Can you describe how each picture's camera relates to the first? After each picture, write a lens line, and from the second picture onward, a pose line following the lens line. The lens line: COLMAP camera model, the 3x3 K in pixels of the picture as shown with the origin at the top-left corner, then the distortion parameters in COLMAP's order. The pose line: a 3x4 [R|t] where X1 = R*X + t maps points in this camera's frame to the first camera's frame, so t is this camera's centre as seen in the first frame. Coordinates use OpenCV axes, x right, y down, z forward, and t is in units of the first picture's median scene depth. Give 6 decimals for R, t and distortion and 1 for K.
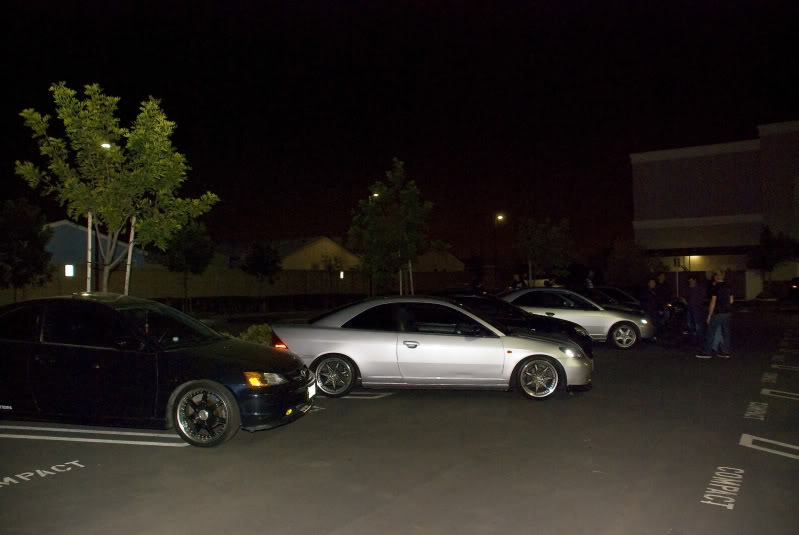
lens RADIAL K [[623.7, 0, 399.5], [0, 623.7, 267.5], [0, 0, 1]] dist [-0.122587, 0.068711]
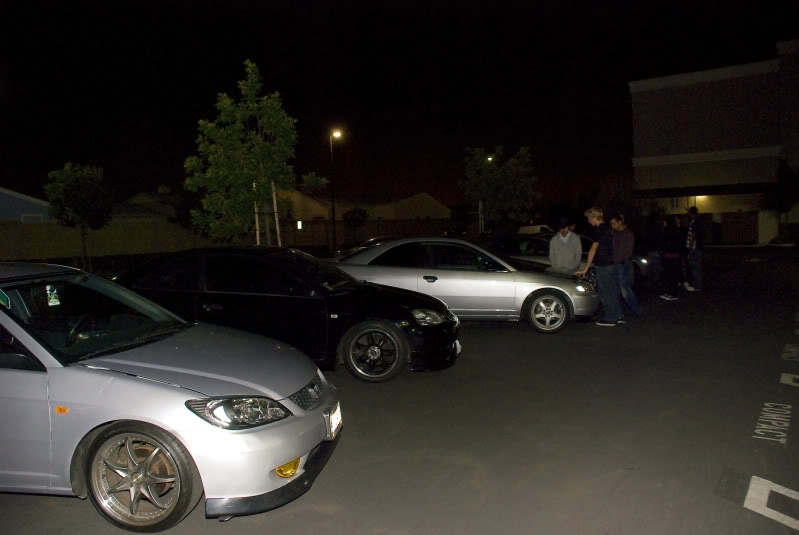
lens RADIAL K [[623.7, 0, 399.5], [0, 623.7, 267.5], [0, 0, 1]] dist [-0.122587, 0.068711]
pose [[0.999531, -0.019466, -0.023645, 0.077472], [0.021342, 0.996416, 0.081856, 0.003206], [0.021967, -0.082322, 0.996364, 0.121653]]
